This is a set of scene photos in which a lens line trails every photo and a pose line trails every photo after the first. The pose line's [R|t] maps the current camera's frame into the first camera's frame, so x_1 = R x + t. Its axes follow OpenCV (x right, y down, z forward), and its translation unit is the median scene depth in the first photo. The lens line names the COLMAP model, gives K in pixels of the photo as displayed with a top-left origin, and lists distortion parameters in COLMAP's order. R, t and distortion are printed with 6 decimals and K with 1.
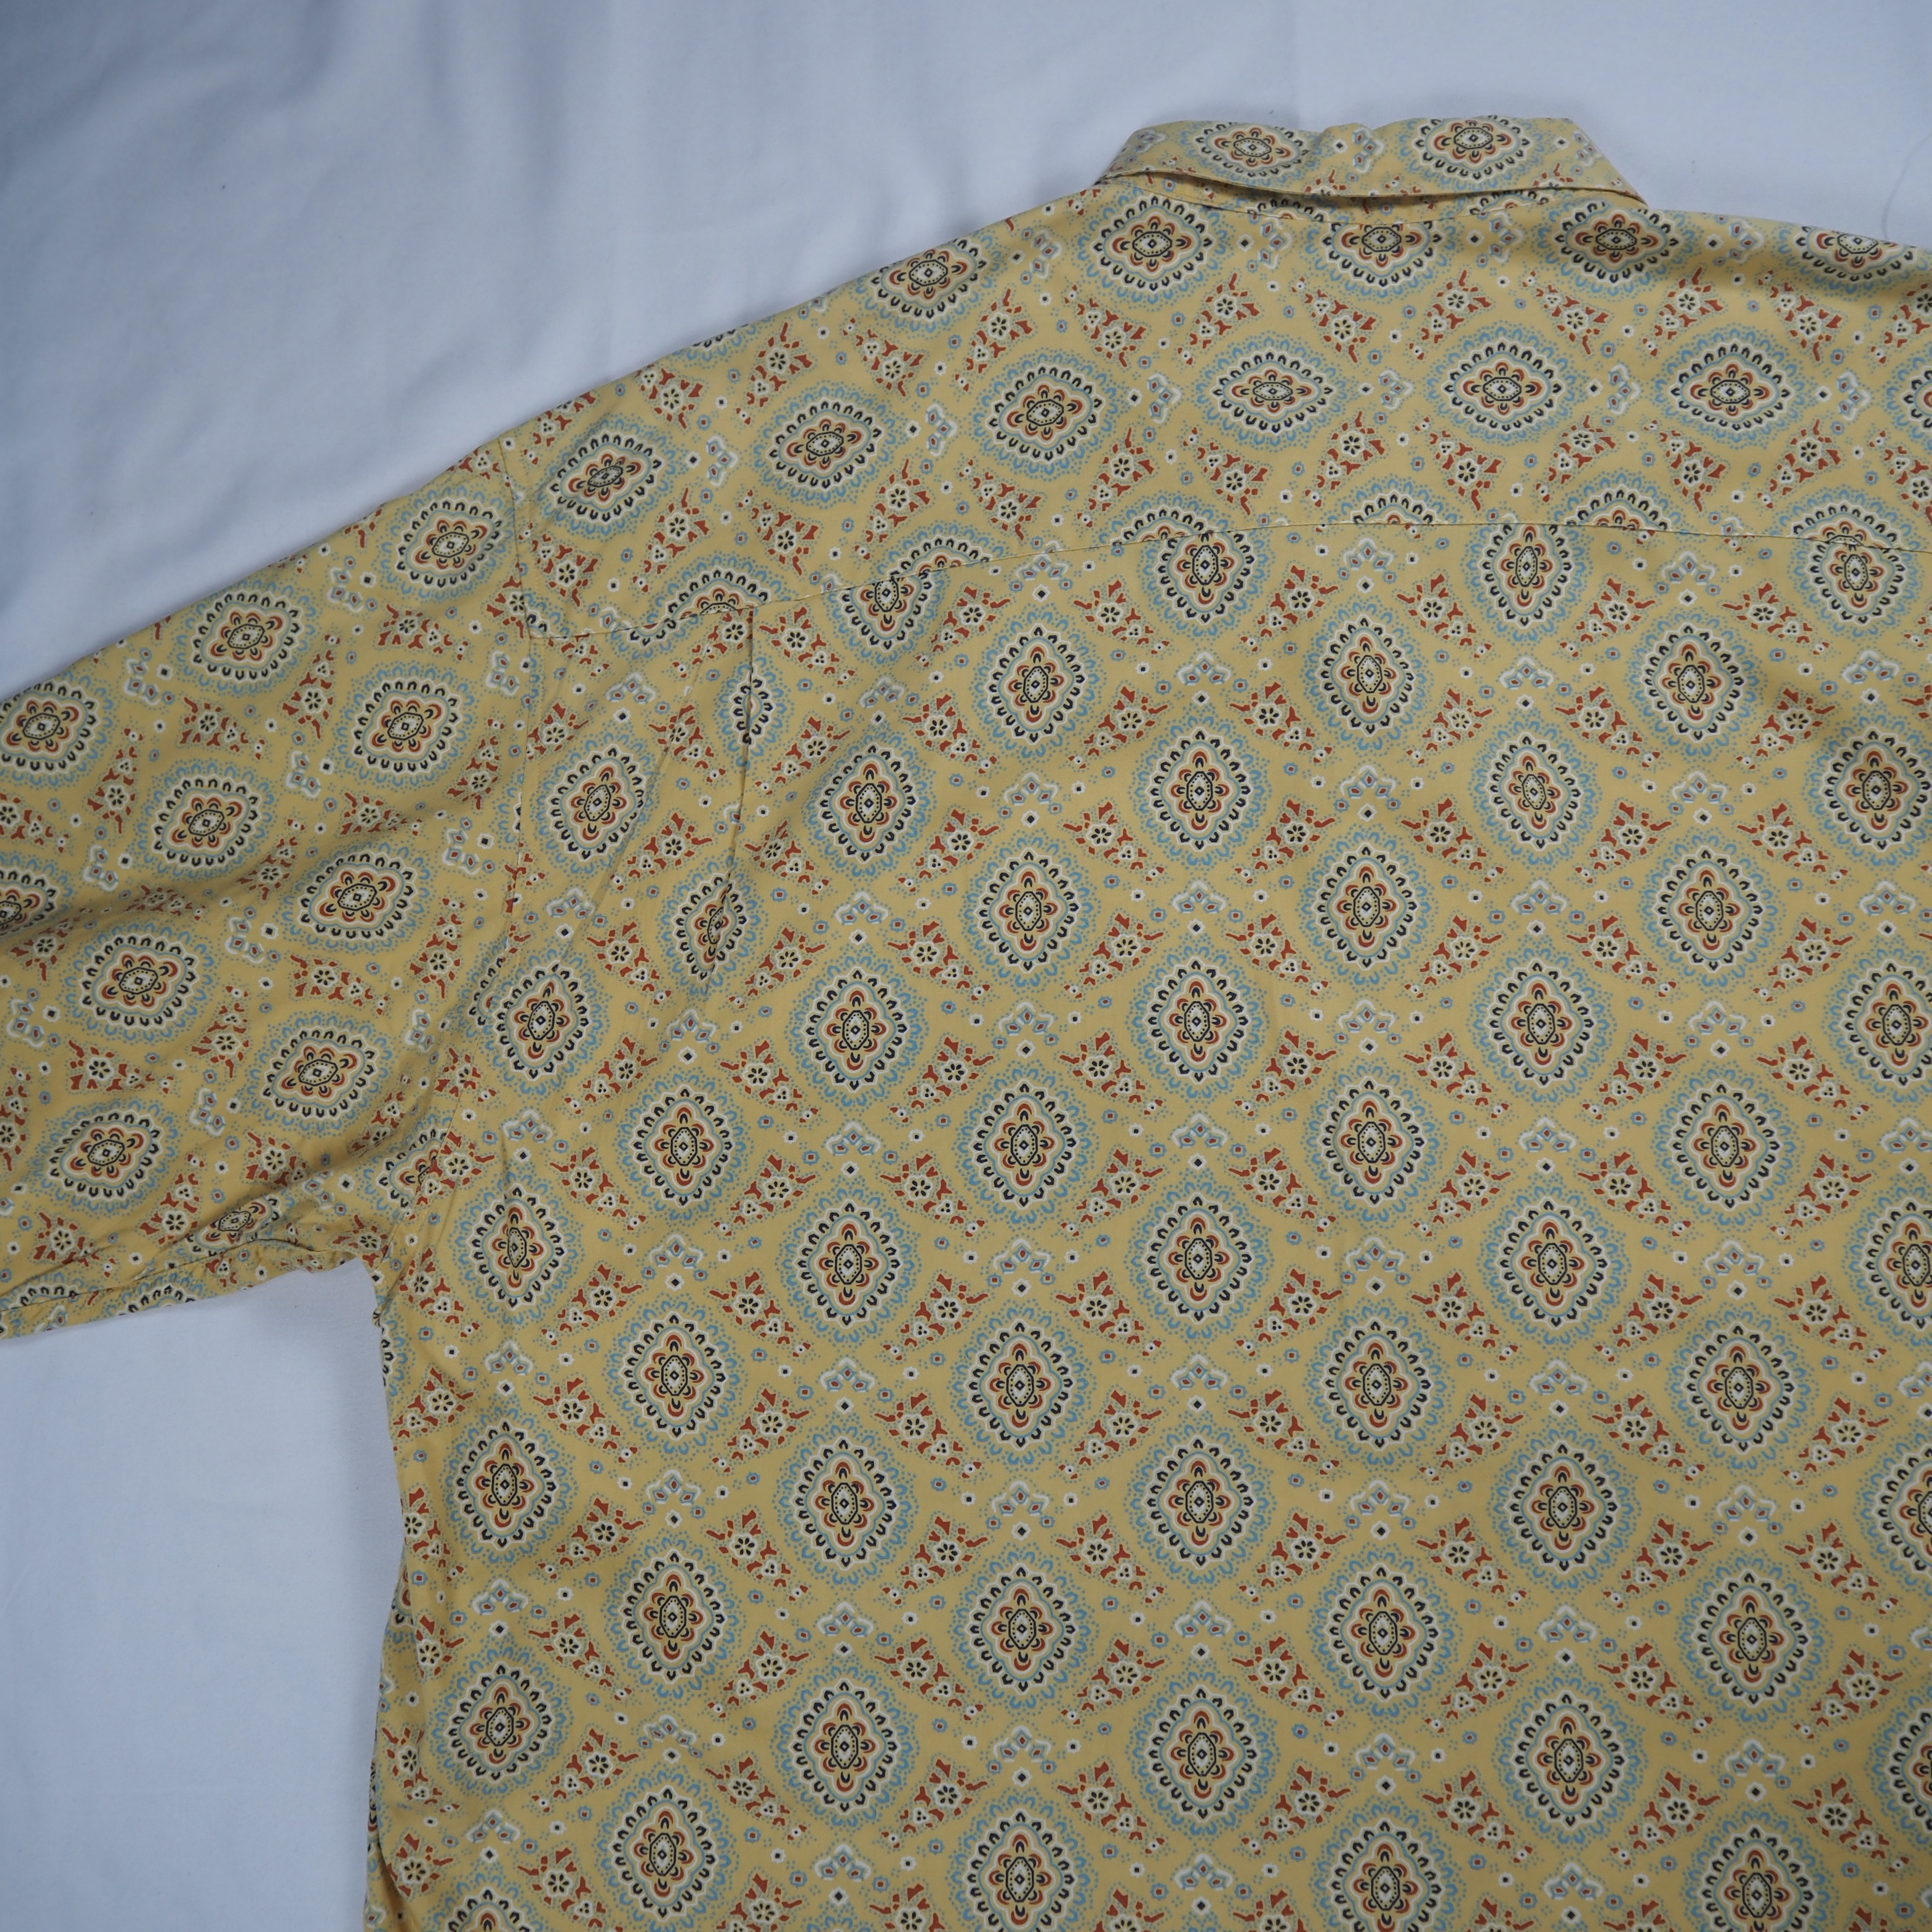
lens RADIAL K [[2210.1, 0, 963.8], [0, 2210.1, 913.8], [0, 0, 1]] dist [-0.053772, 0.036009]
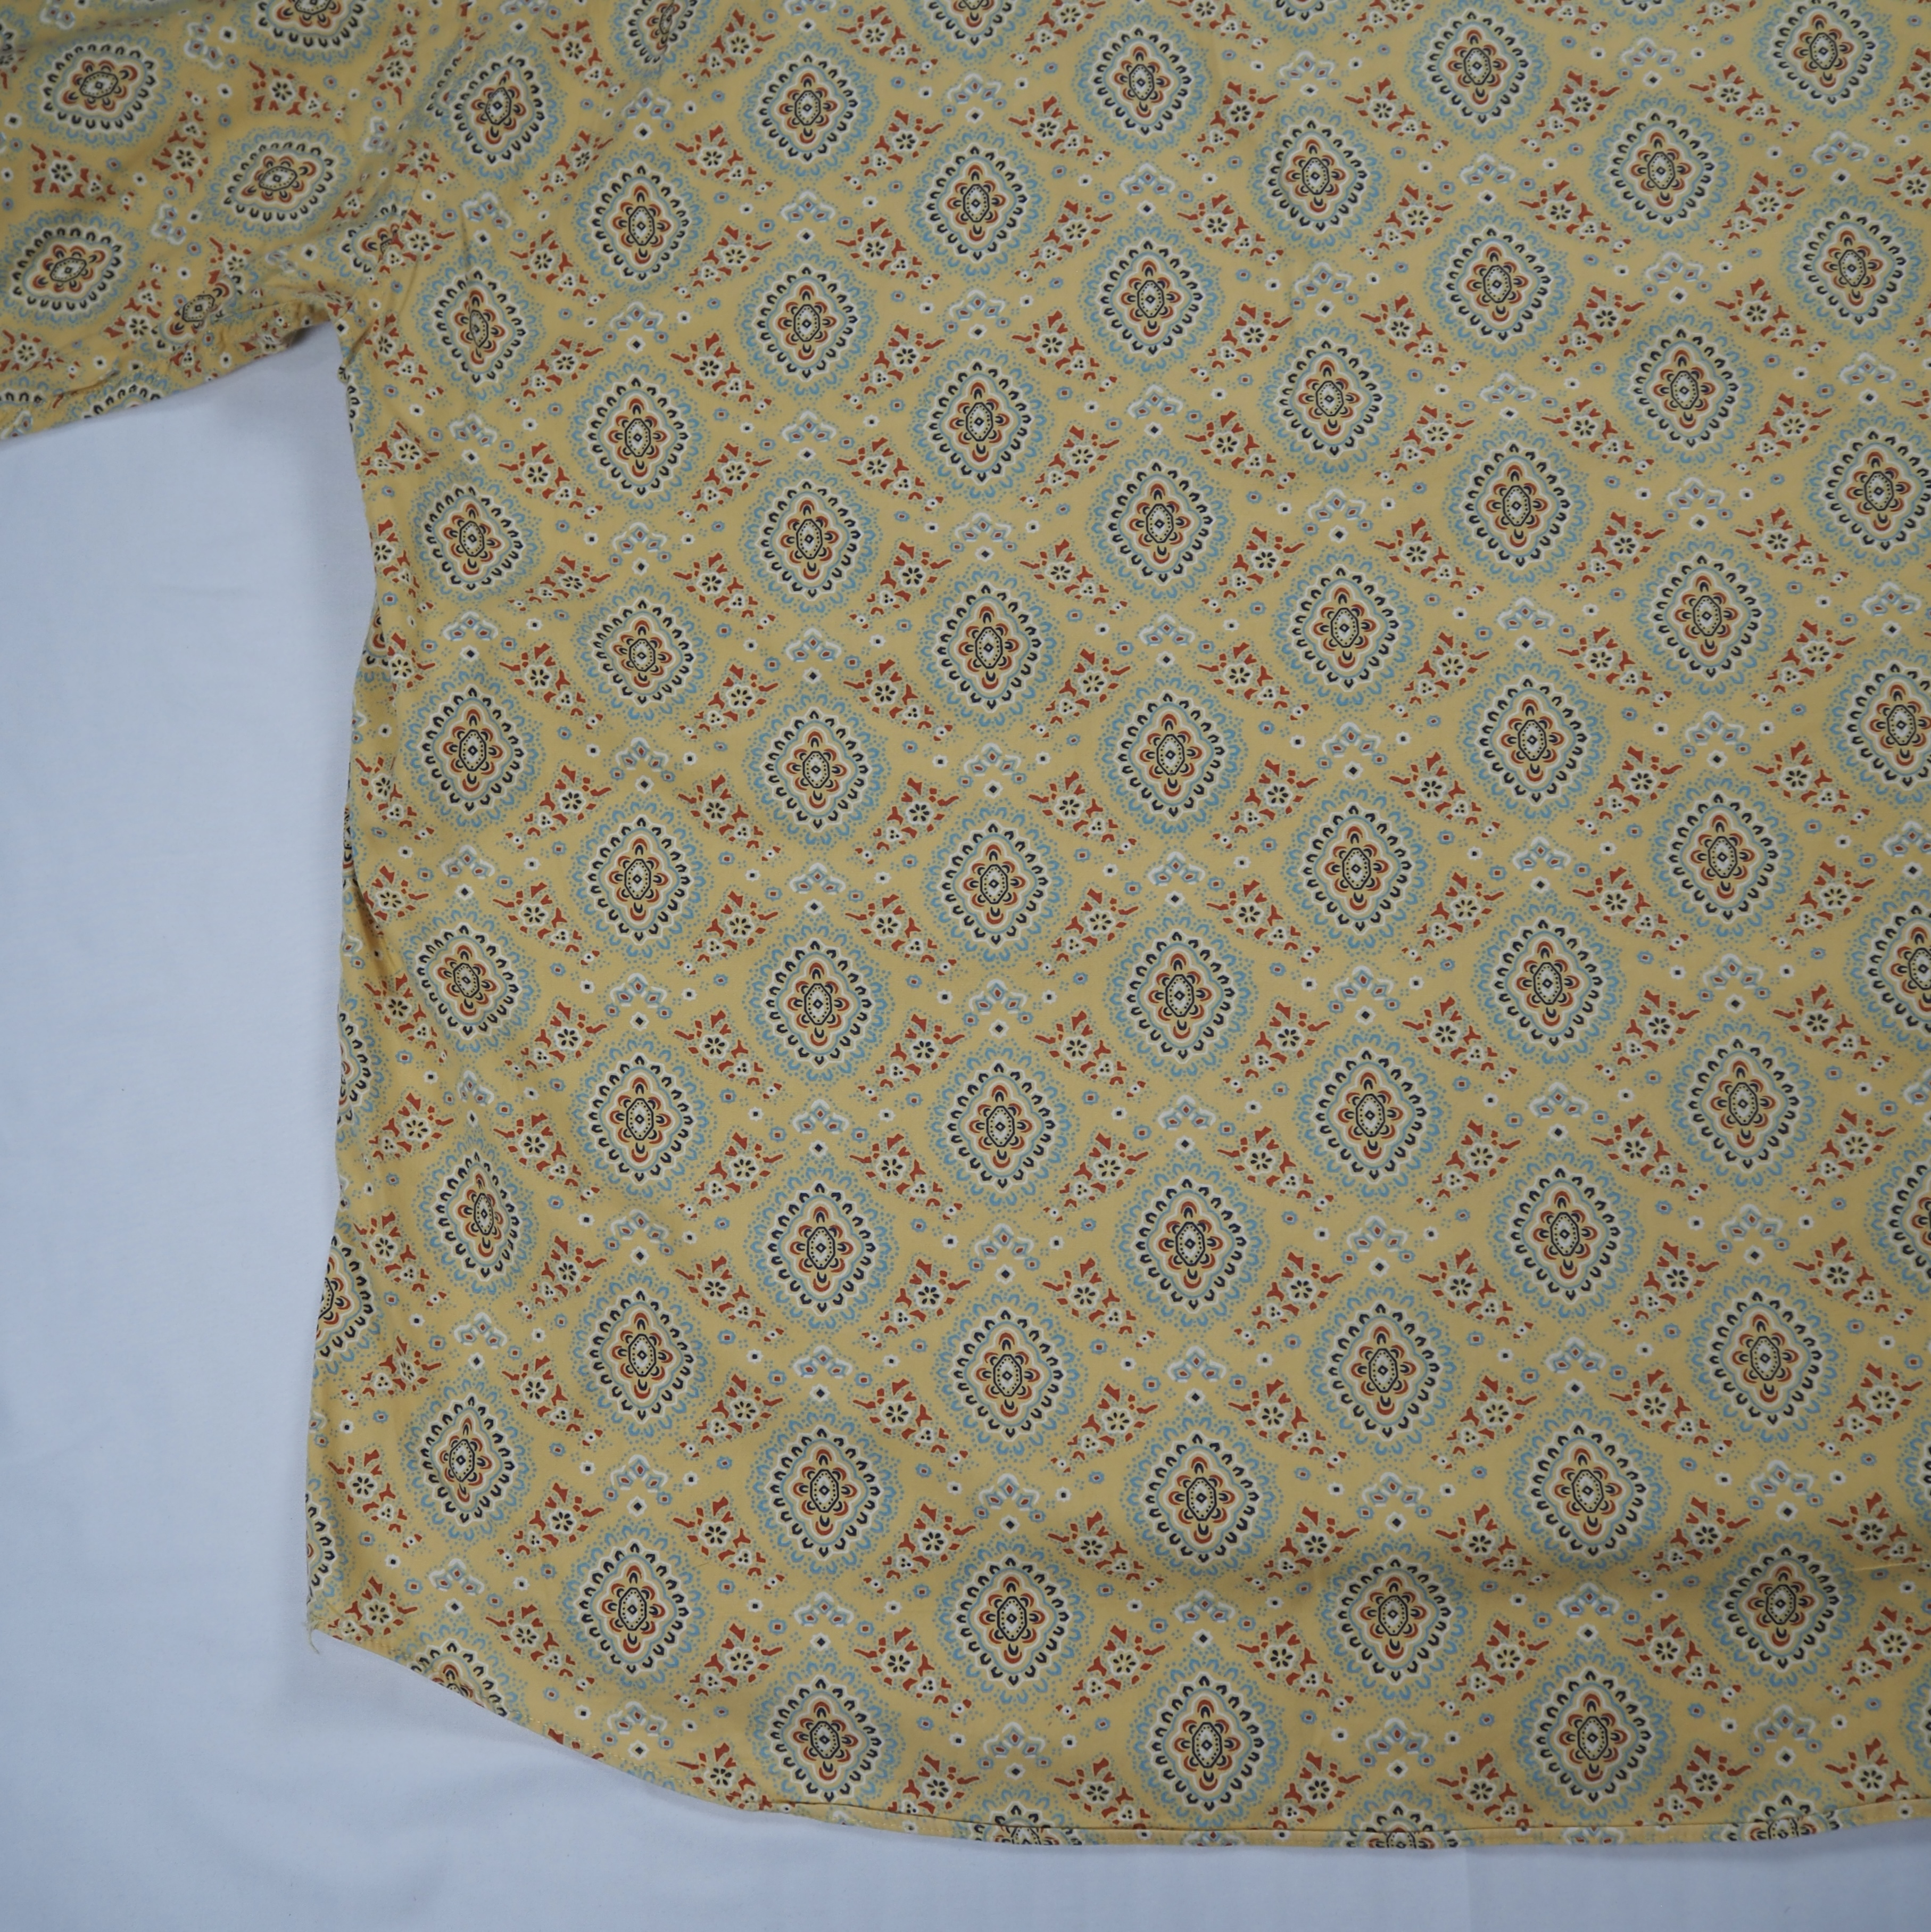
lens RADIAL K [[2347.6, 0, 957.6], [0, 2347.6, 893.0], [0, 0, 1]] dist [-0.049702, 0.023247]
pose [[0.999443, -0.031049, 0.012269, -0.004286], [0.031191, 0.999446, -0.011613, 0.434095], [-0.011902, 0.011989, 0.999857, -0.073458]]
